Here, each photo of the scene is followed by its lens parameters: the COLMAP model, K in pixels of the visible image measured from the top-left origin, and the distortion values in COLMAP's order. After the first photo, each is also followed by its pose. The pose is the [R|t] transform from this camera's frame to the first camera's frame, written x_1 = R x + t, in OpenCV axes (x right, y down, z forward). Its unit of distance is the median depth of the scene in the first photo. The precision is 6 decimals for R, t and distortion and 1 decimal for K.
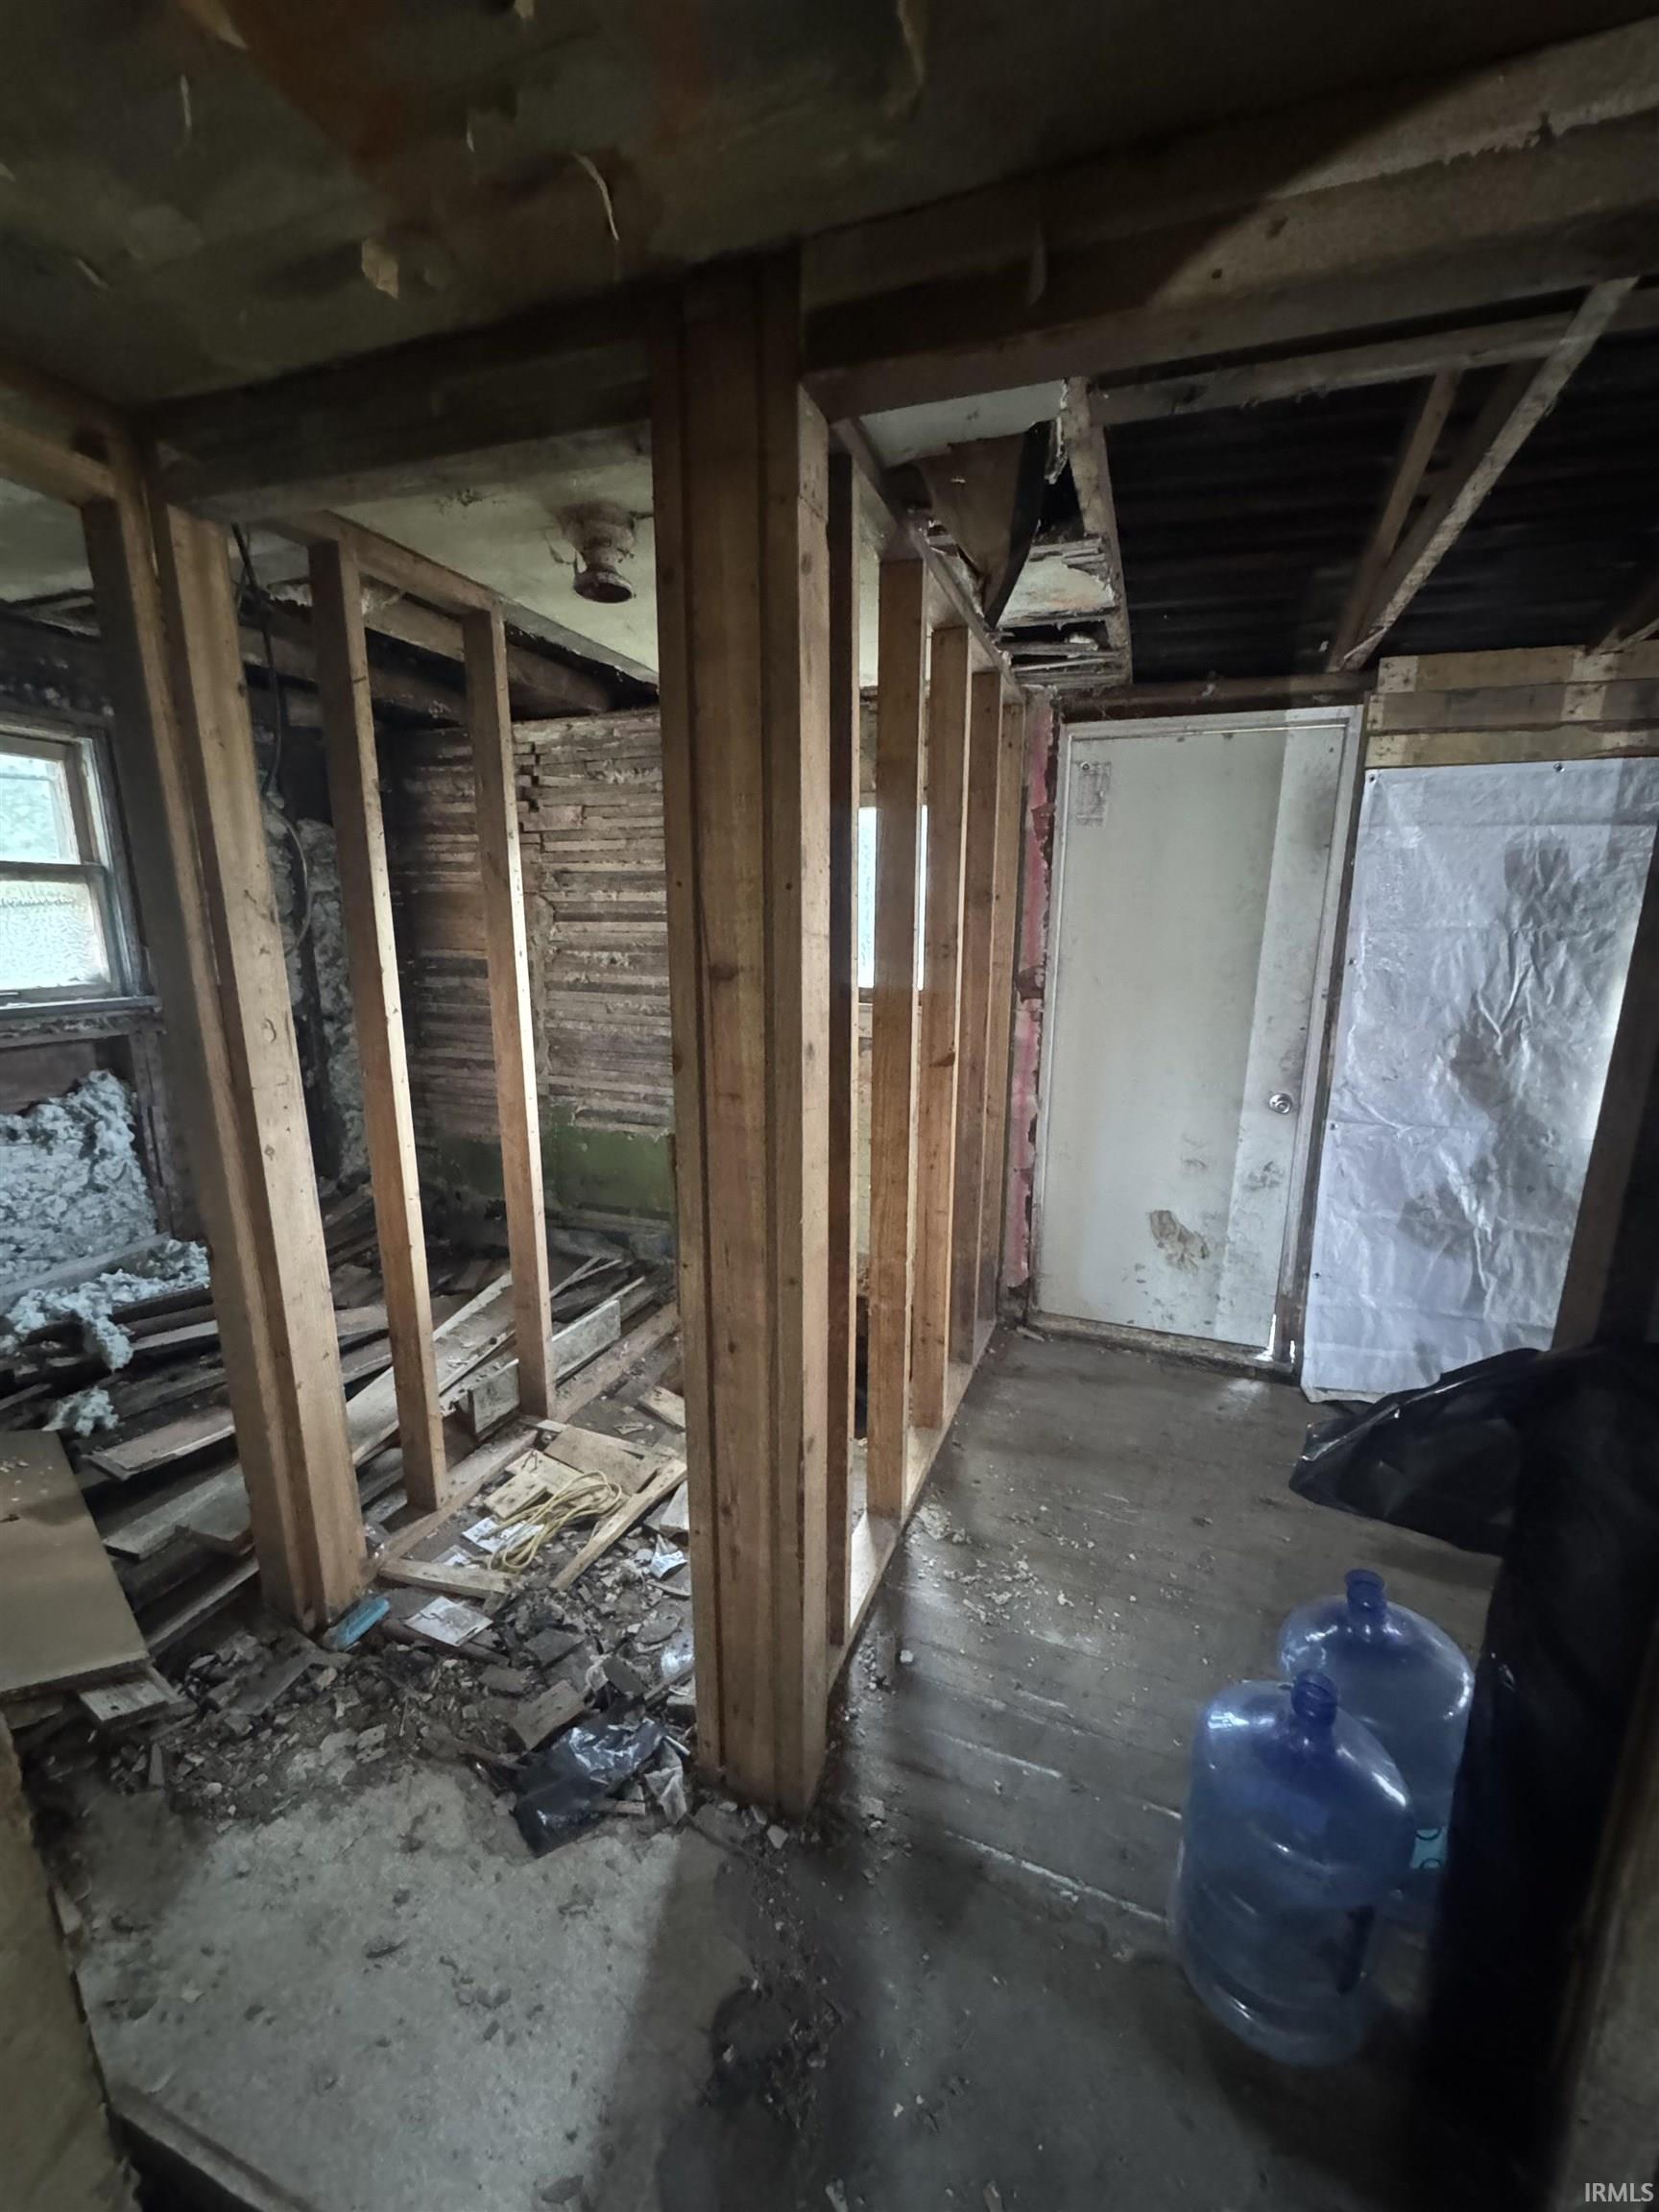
lens RADIAL K [[888.0, 0, 830.4], [0, 888.0, 1106.4], [0, 0, 1]] dist [-0.002438, -0.000158]
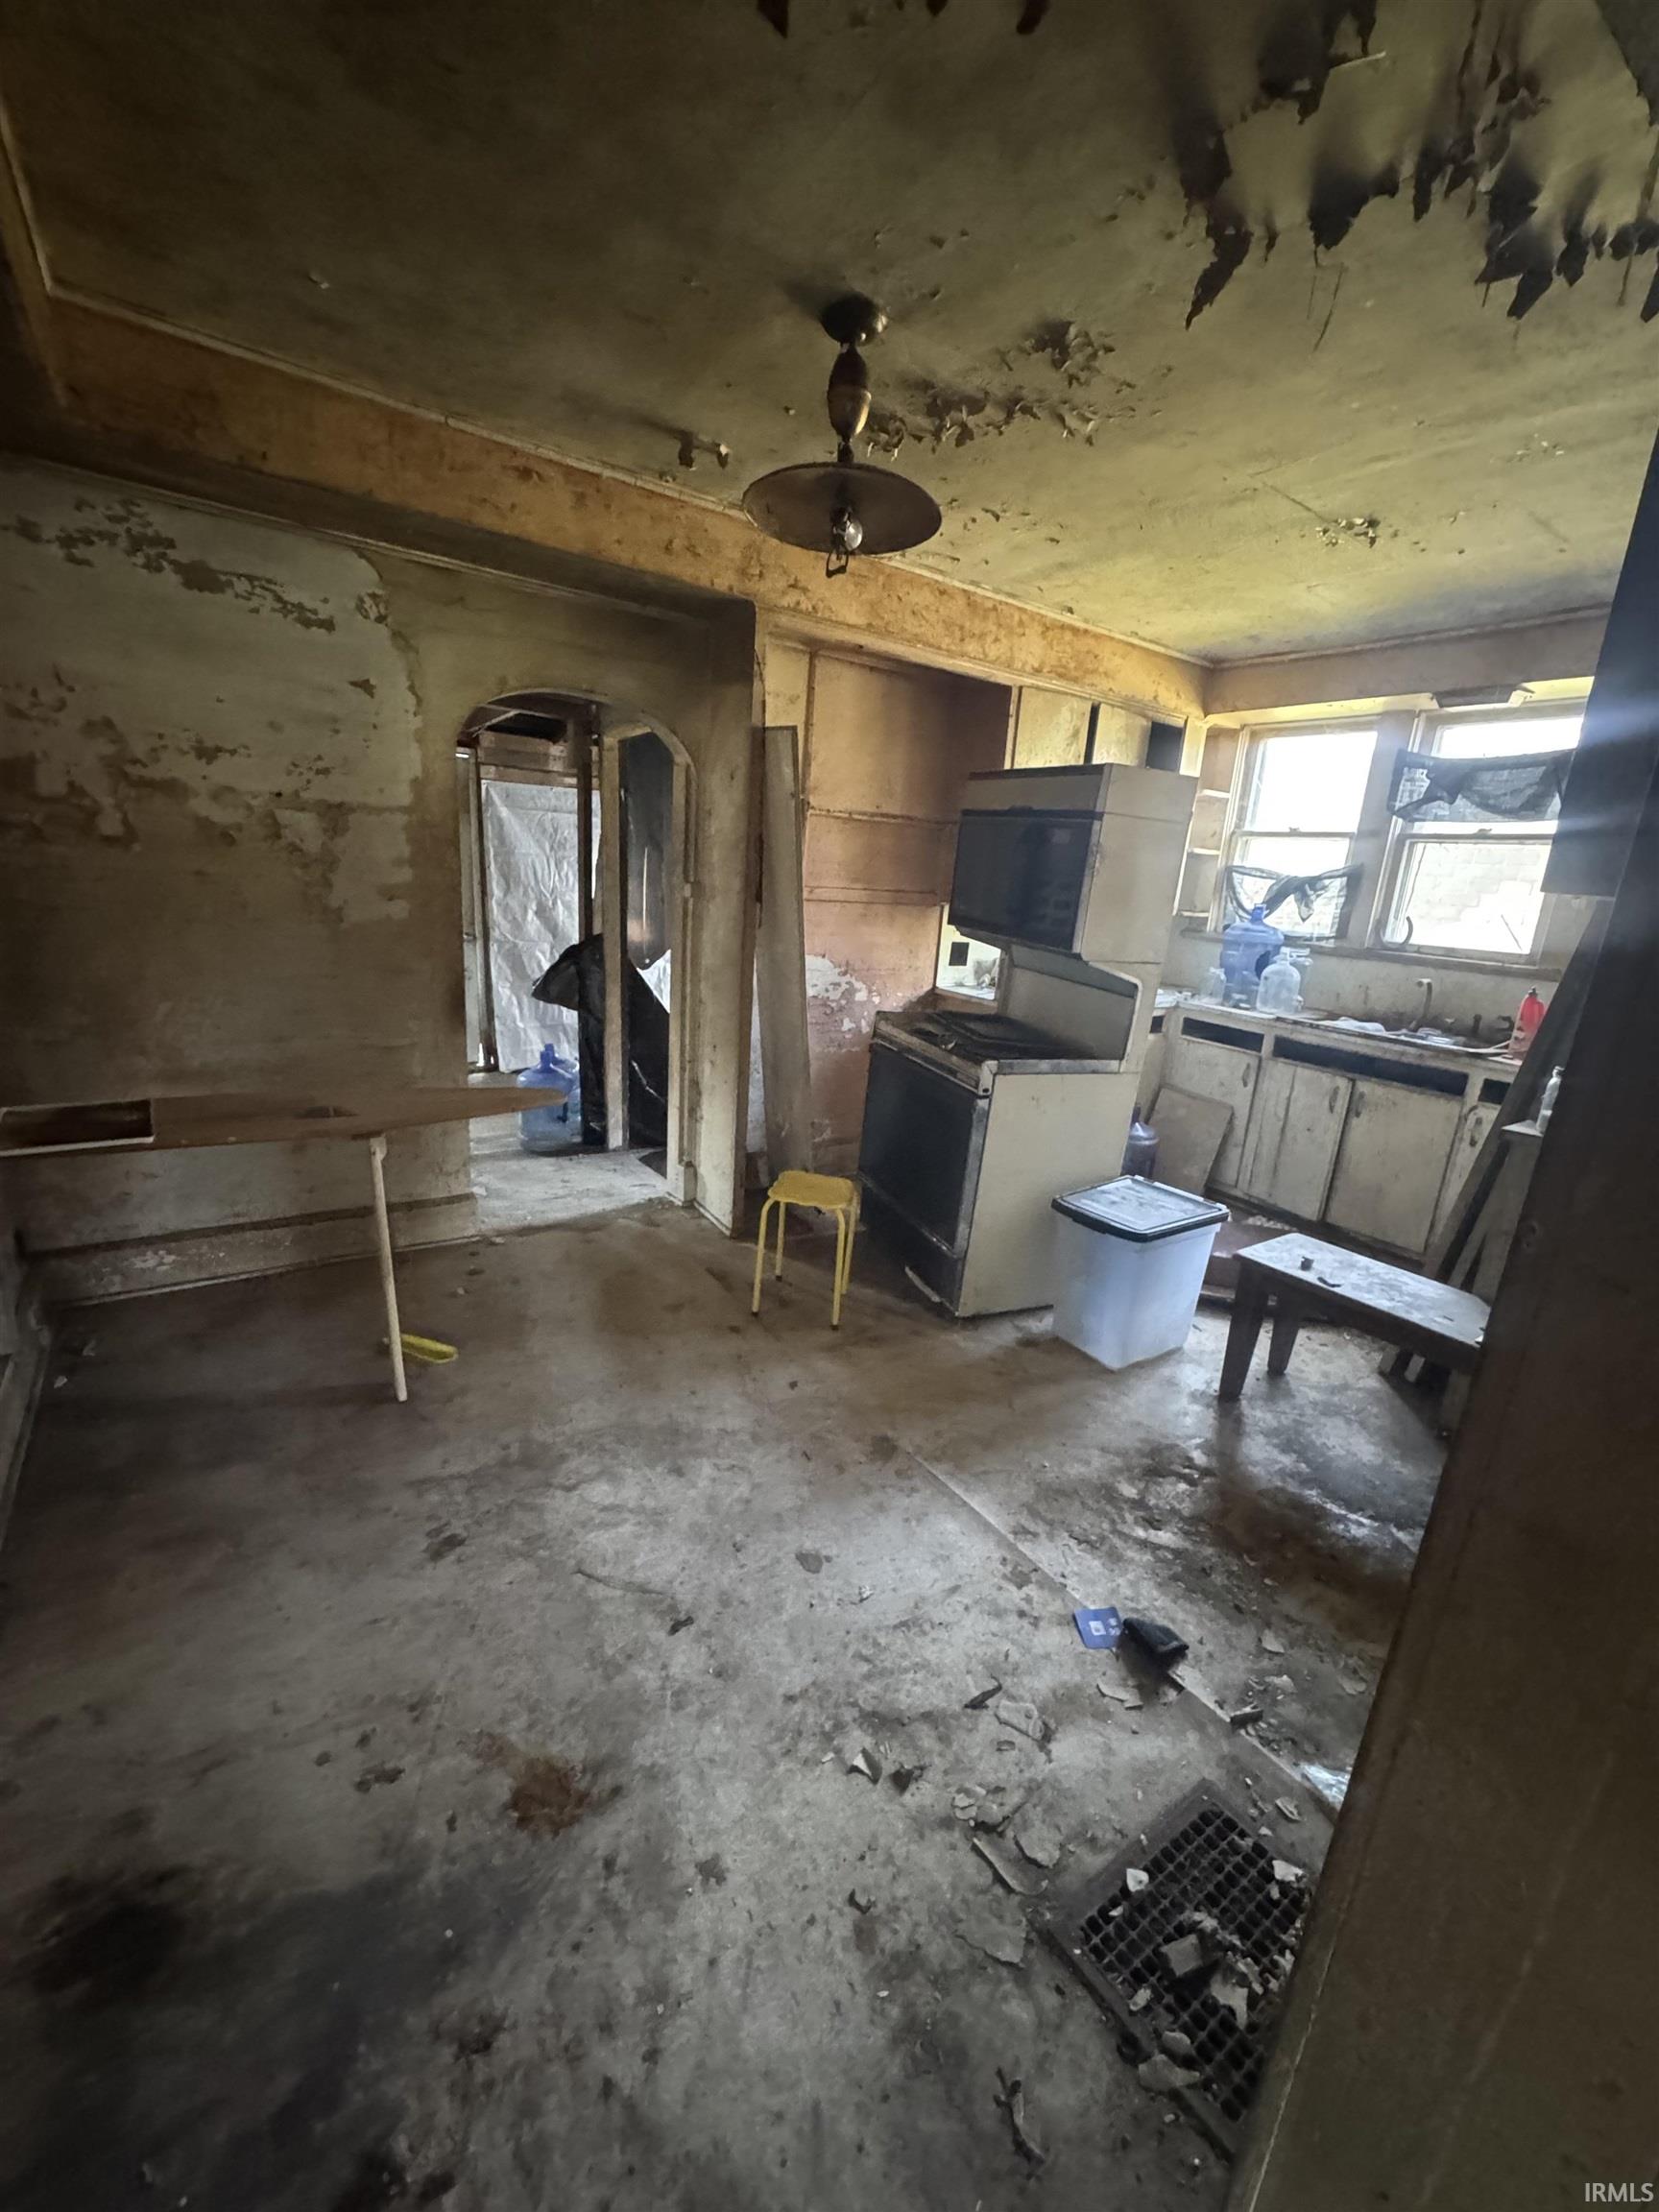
lens RADIAL K [[888.0, 0, 821.9], [0, 888.0, 1110.7], [0, 0, 1]] dist [-0.002438, -0.000158]
pose [[0.576215, -0.194095, 0.793916, -0.841280], [0.120202, 0.980954, 0.152581, 0.201669], [-0.808410, 0.007511, 0.588571, -1.007538]]
